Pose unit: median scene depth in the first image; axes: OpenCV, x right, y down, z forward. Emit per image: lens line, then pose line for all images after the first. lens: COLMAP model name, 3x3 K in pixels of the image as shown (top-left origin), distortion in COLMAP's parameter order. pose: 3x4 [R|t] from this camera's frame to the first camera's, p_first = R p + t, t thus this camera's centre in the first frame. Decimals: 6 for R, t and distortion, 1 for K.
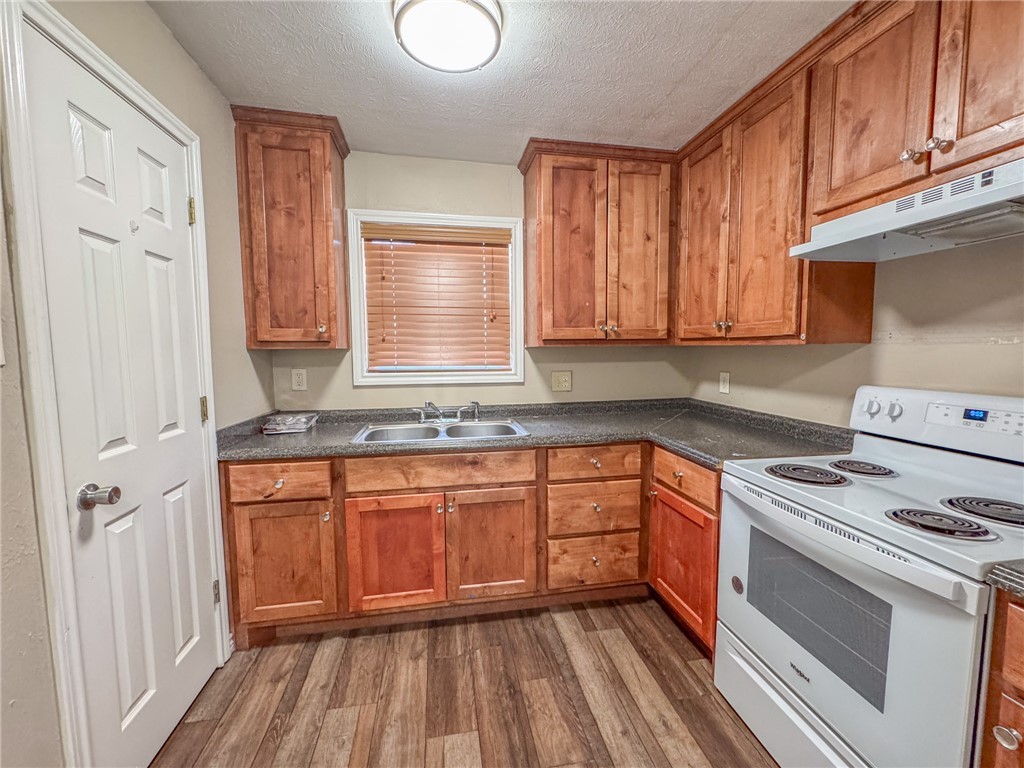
lens RADIAL K [[410.9, 0, 510.4], [0, 410.9, 383.7], [0, 0, 1]] dist [-0.002876, 0.000519]
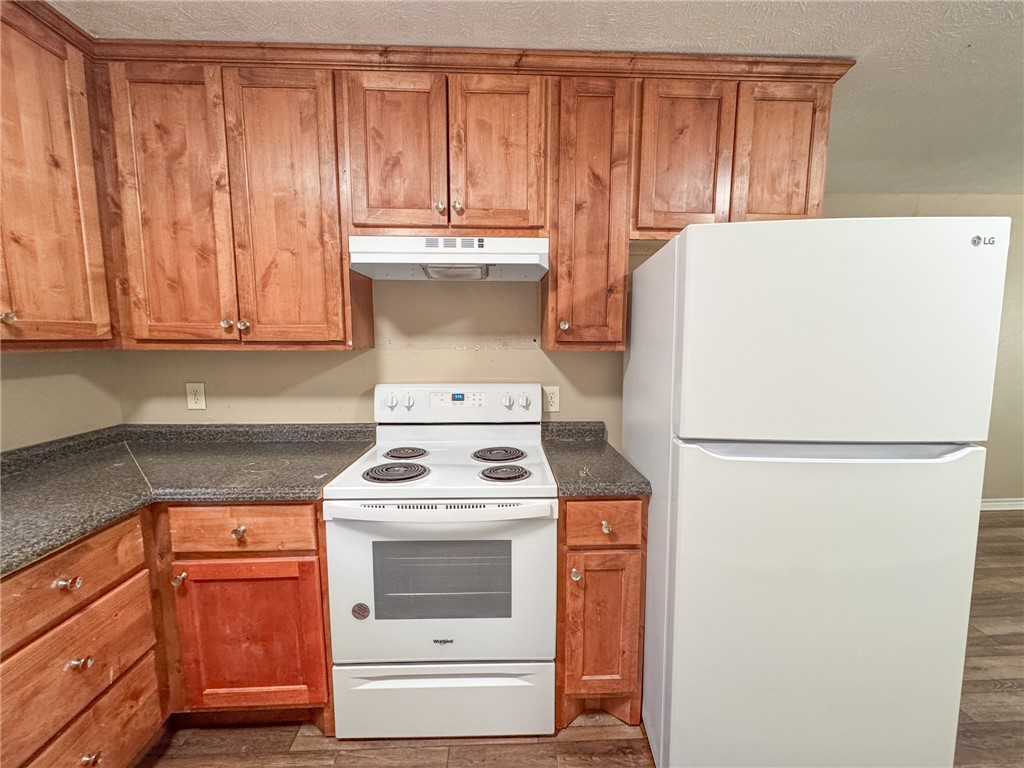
lens RADIAL K [[410.9, 0, 510.8], [0, 410.9, 384.0], [0, 0, 1]] dist [-0.002876, 0.000519]
pose [[0.141483, -0.100439, 0.984832, -0.200581], [0.082317, 0.992588, 0.089405, -0.058161], [-0.986512, 0.068419, 0.148702, 0.374764]]
